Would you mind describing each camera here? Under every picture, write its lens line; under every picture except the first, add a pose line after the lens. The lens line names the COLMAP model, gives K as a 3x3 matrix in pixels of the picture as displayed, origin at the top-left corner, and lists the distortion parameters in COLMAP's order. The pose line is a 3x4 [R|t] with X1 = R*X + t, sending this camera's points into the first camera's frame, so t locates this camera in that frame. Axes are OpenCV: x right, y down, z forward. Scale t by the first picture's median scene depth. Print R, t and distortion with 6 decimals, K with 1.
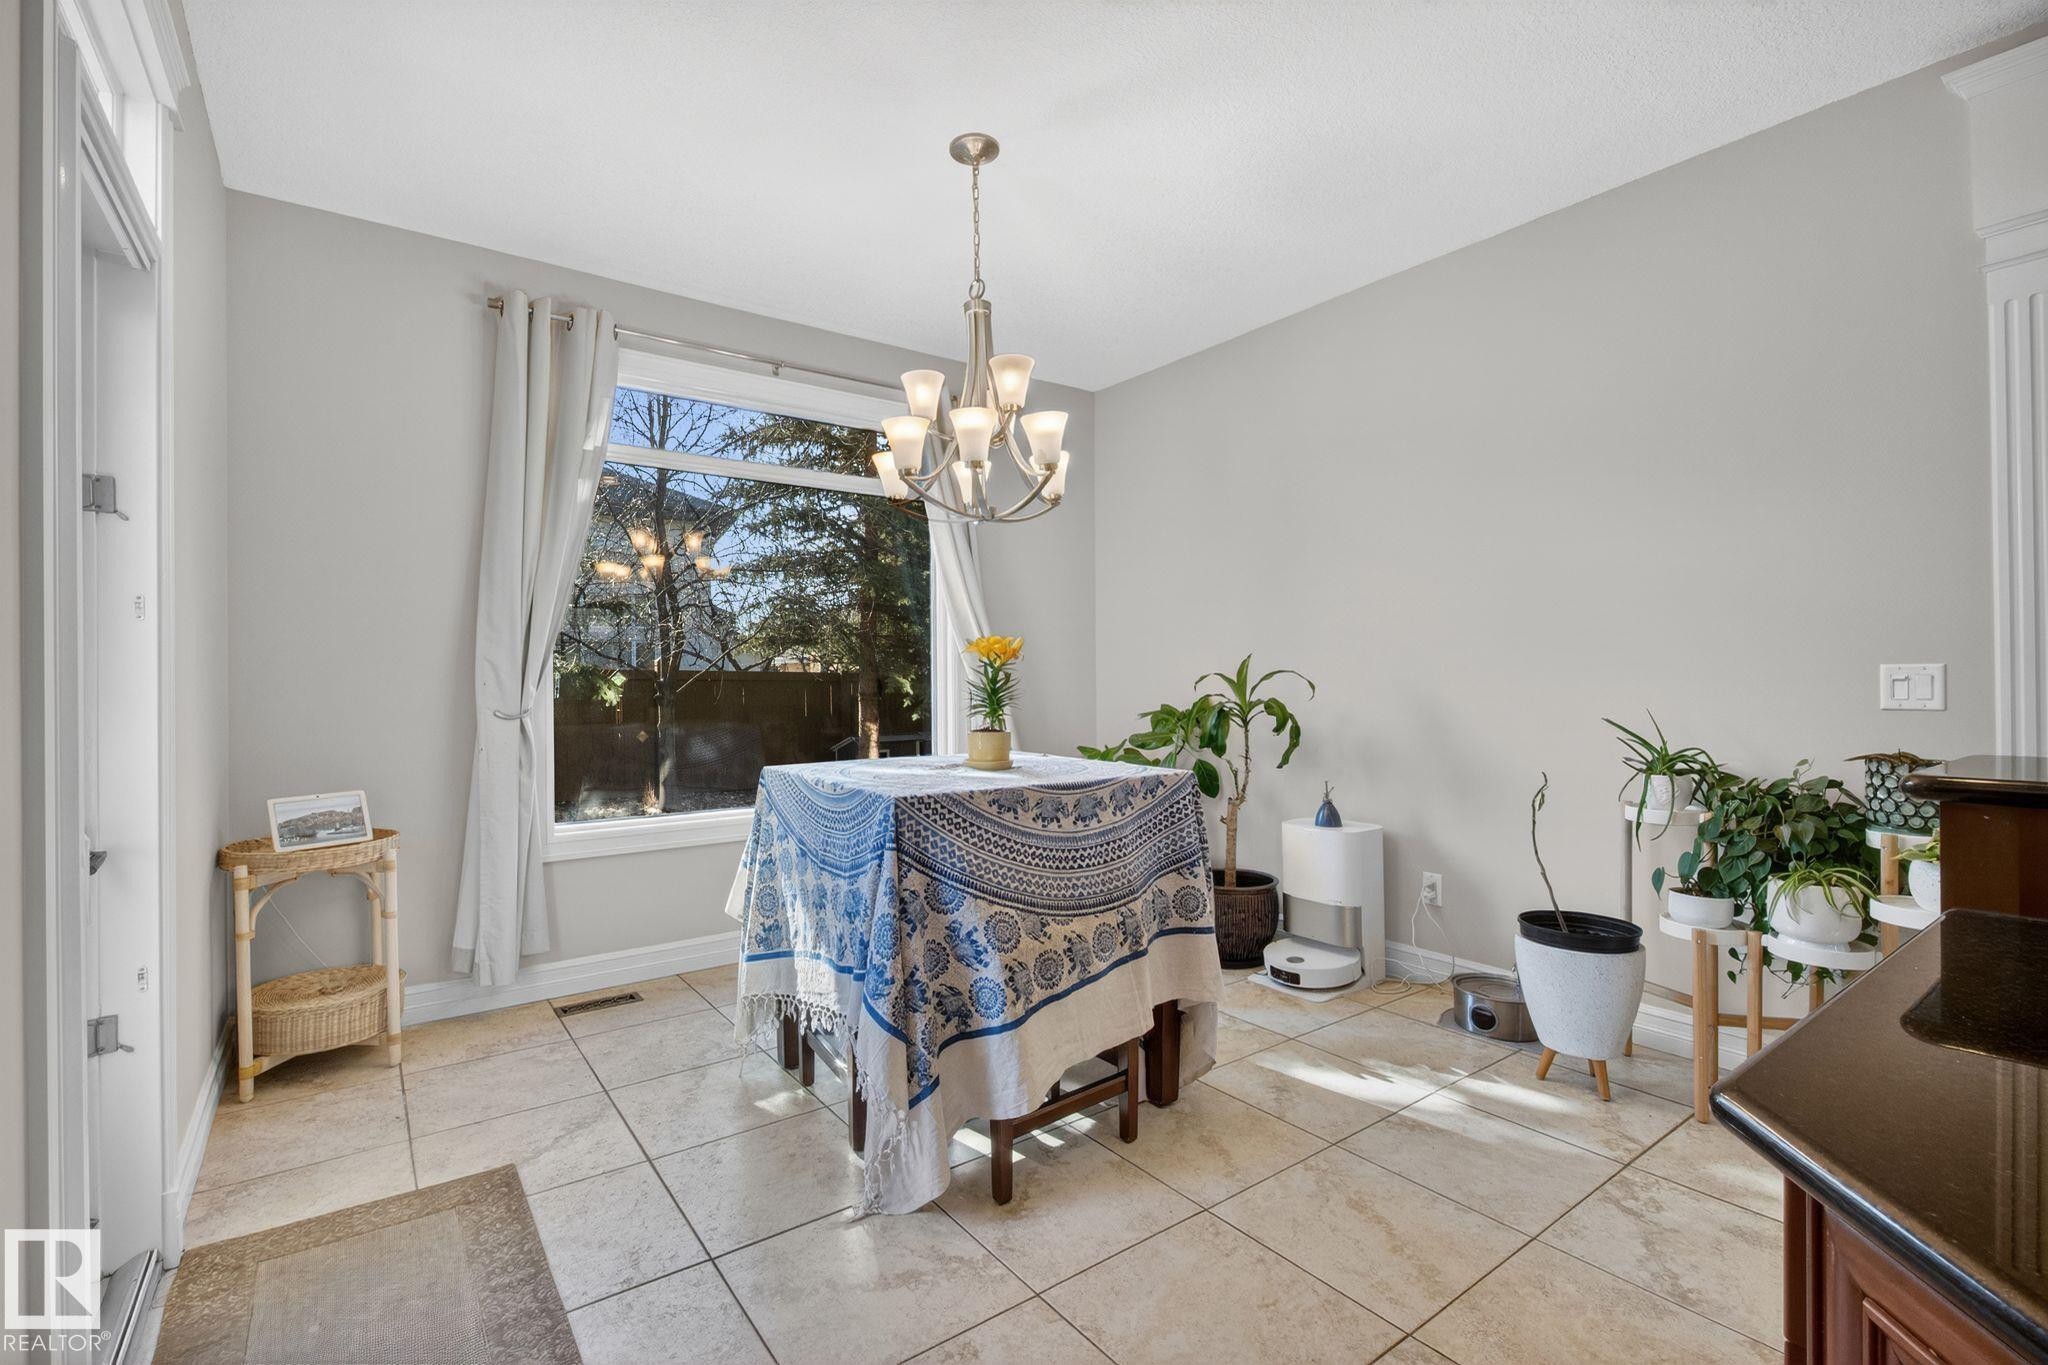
lens RADIAL K [[904.5, 0, 996.5], [0, 904.5, 676.6], [0, 0, 1]] dist [0.011783, -0.007959]
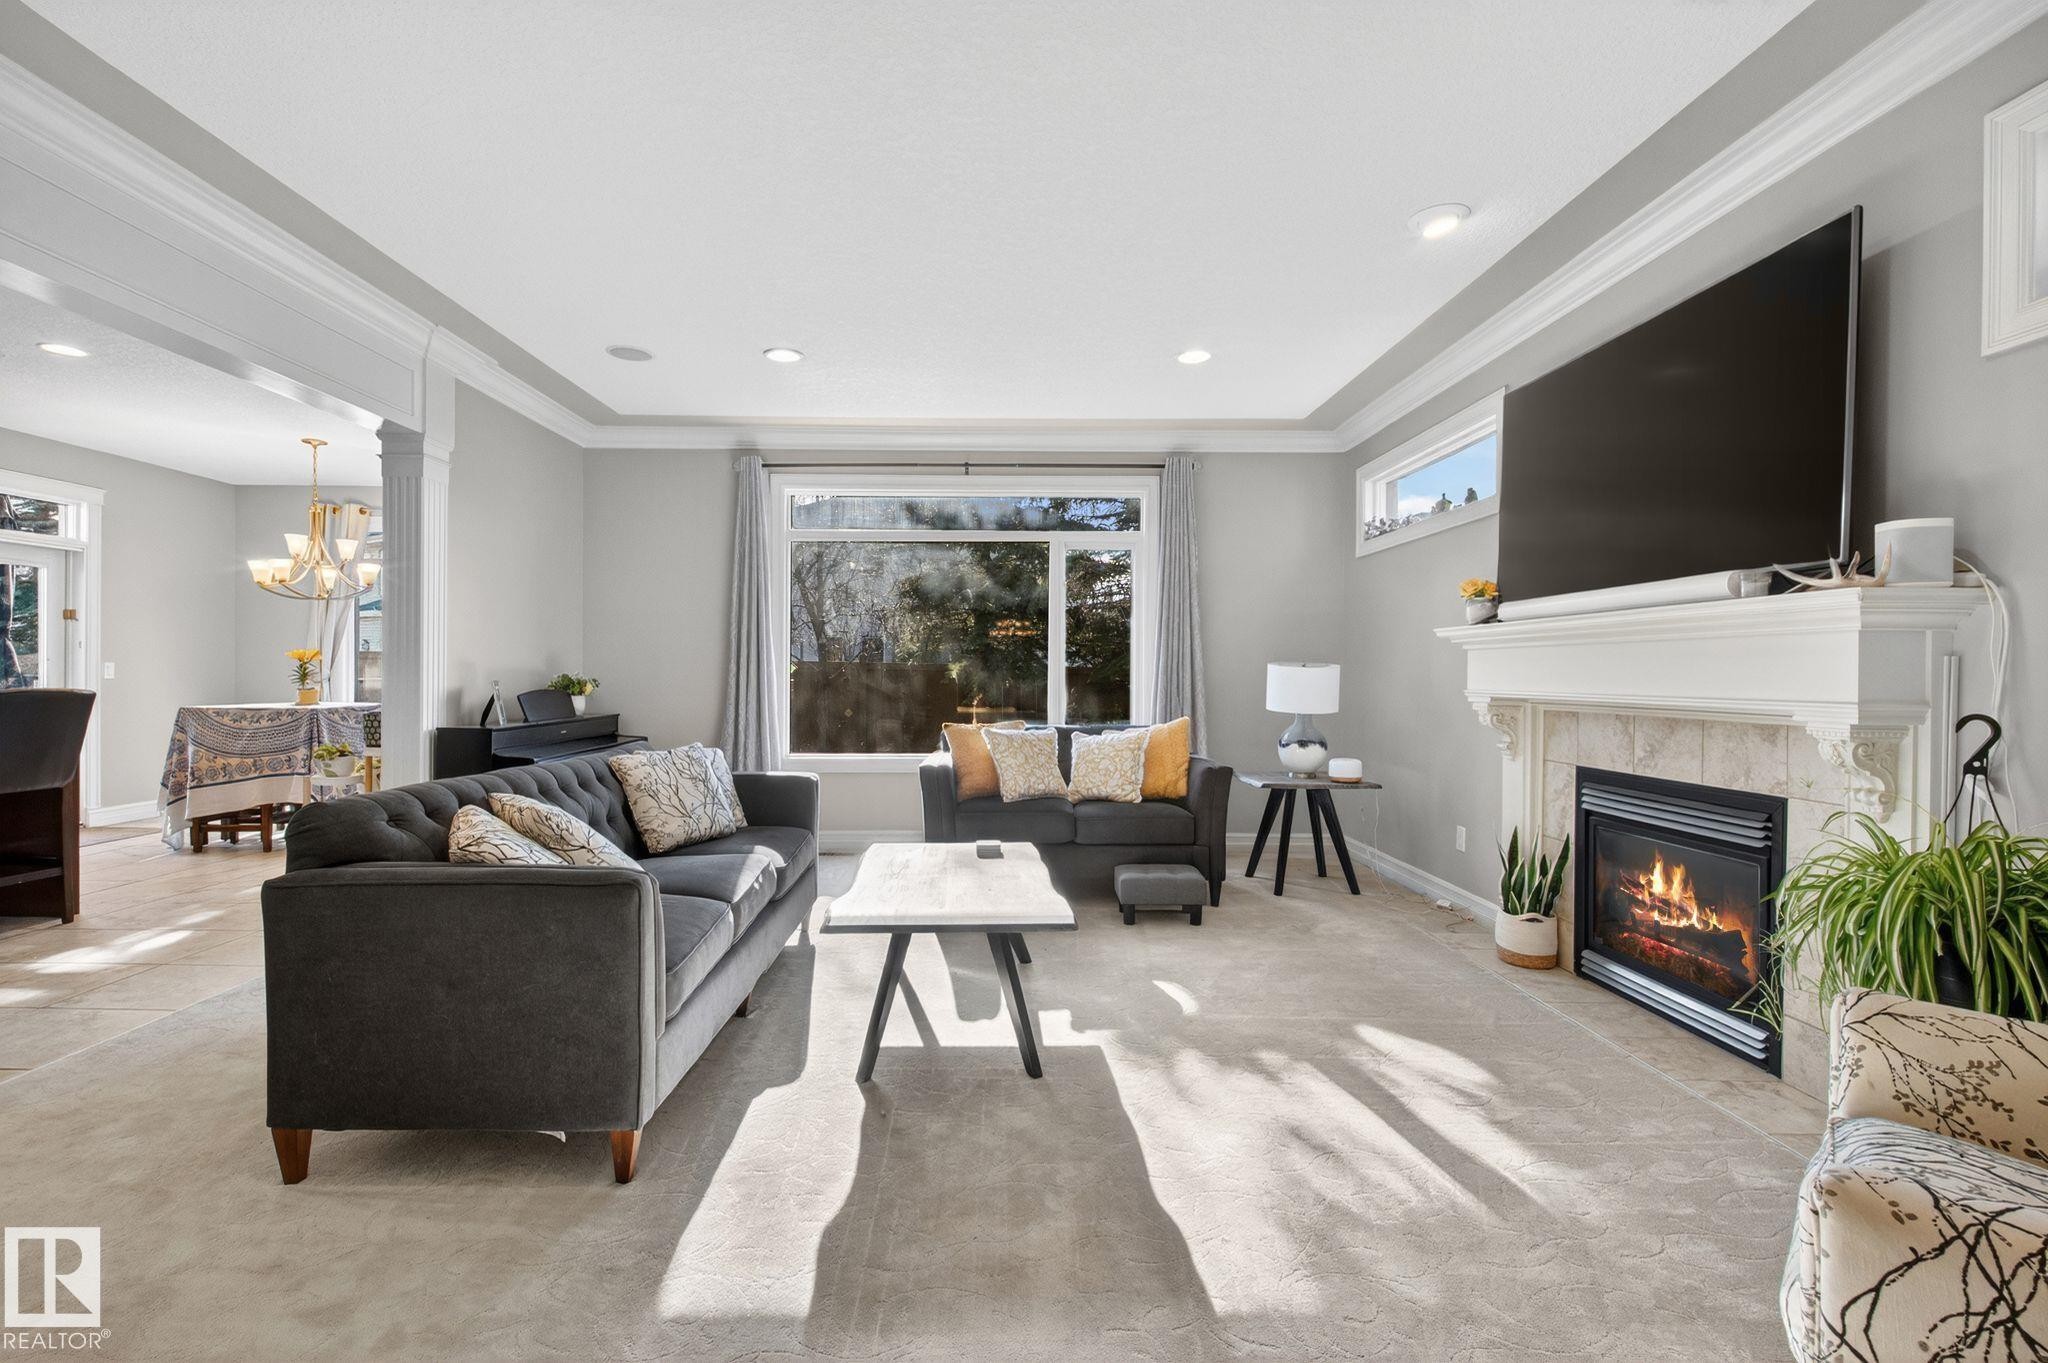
lens RADIAL K [[904.5, 0, 996.5], [0, 904.5, 675.6], [0, 0, 1]] dist [0.011783, -0.007959]
pose [[0.818166, 0.016675, -0.574740, 2.852838], [-0.011304, 0.999853, 0.012918, -0.027066], [0.574870, -0.004072, 0.818234, 0.093743]]
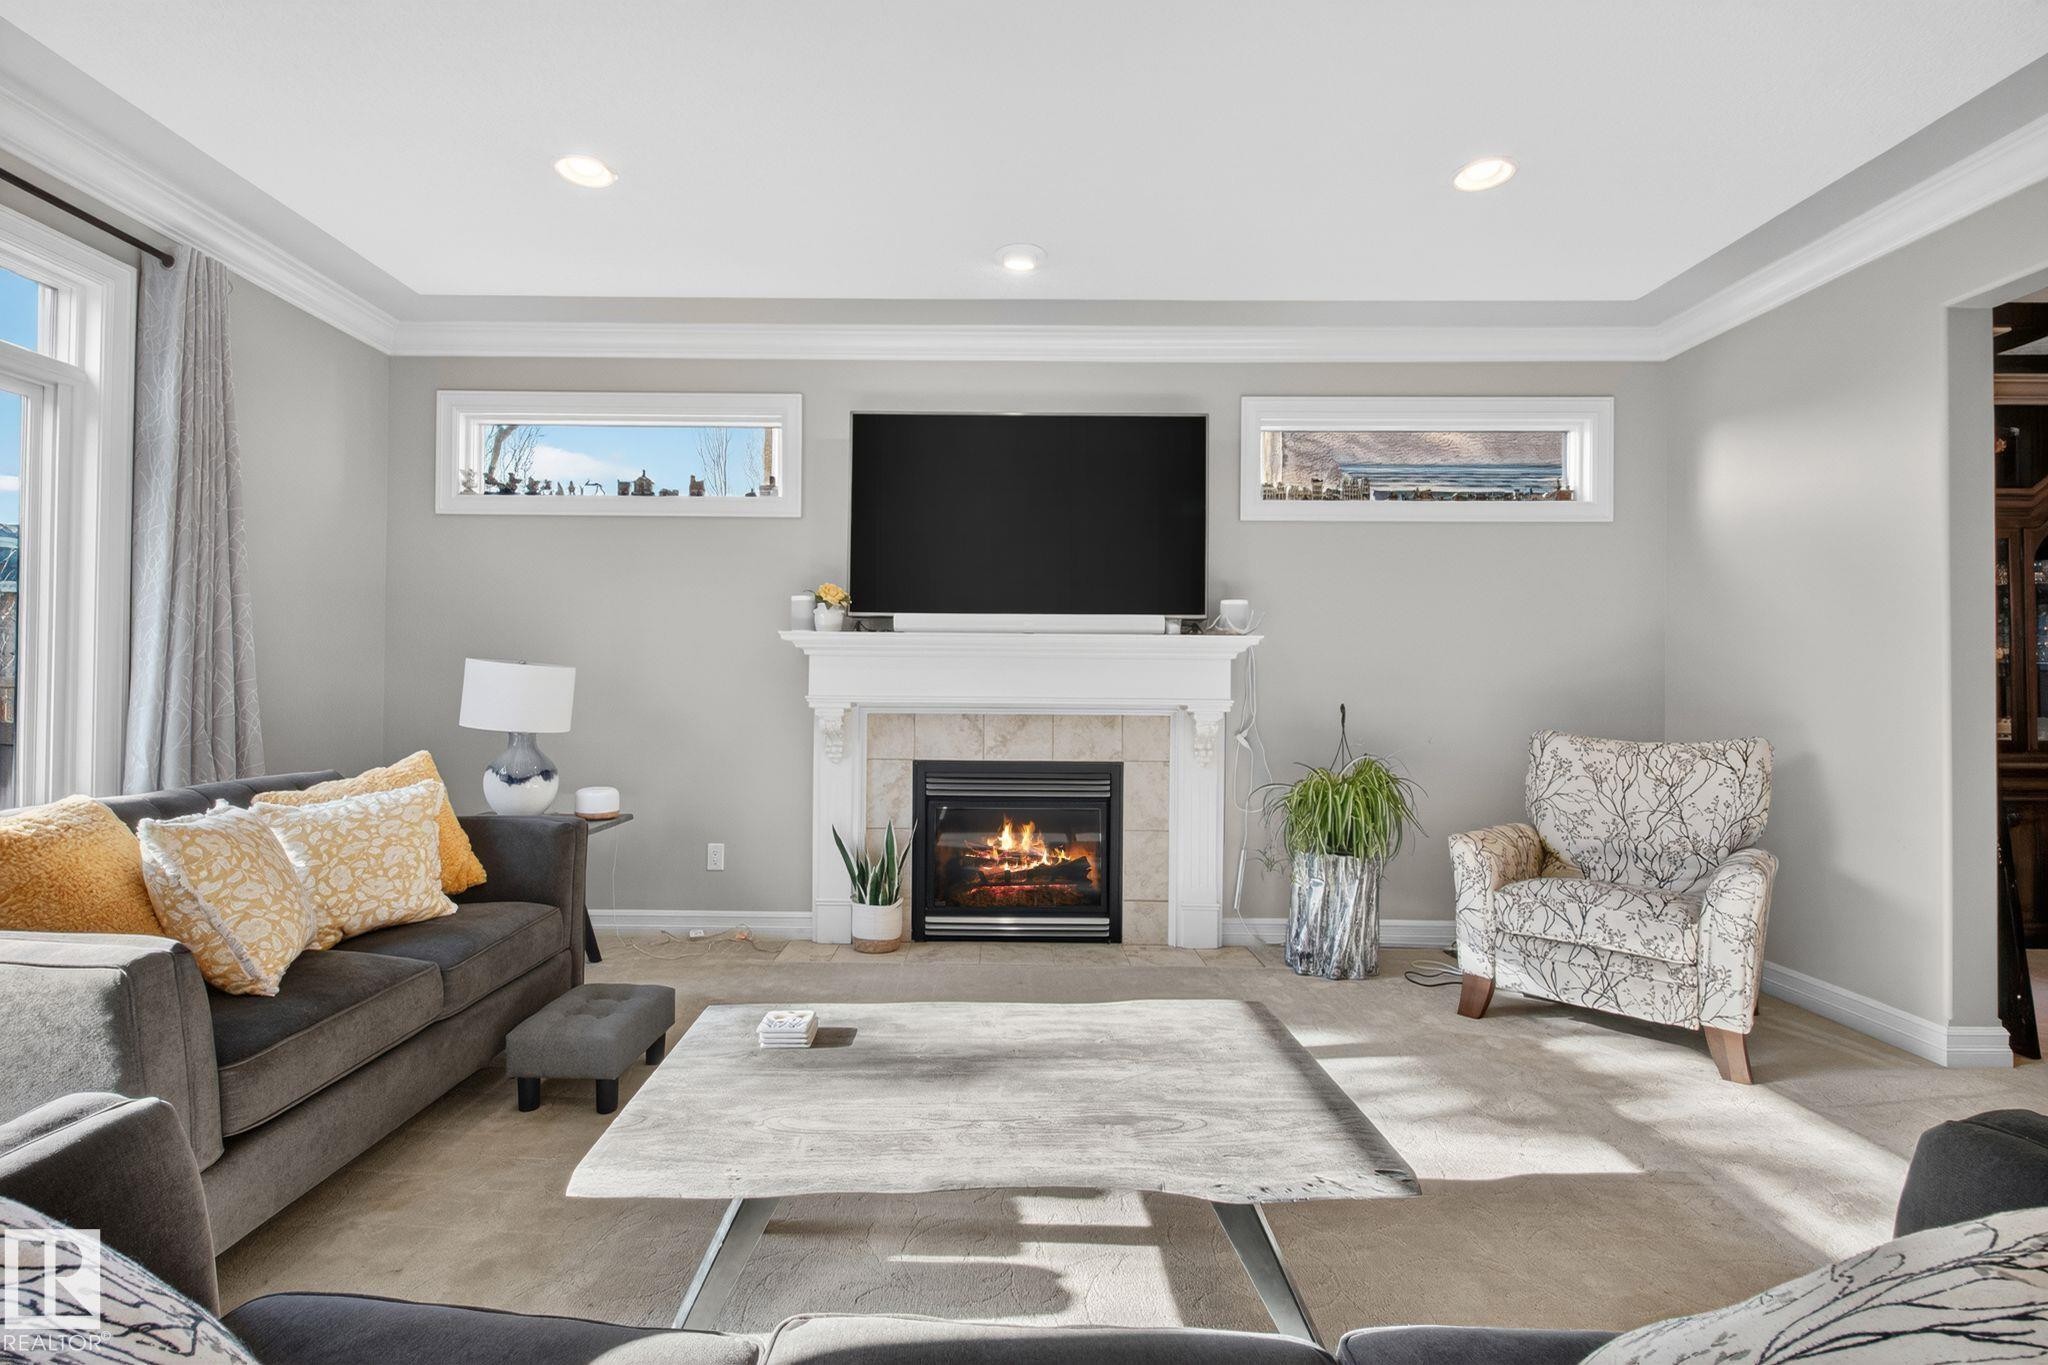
lens RADIAL K [[904.5, 0, 996.5], [0, 904.5, 676.6], [0, 0, 1]] dist [0.011783, -0.007959]
pose [[0.584633, 0.025682, 0.810891, 1.586088], [-0.020851, 0.999644, -0.016627, -0.004979], [-0.811030, -0.007187, 0.584961, 0.686632]]
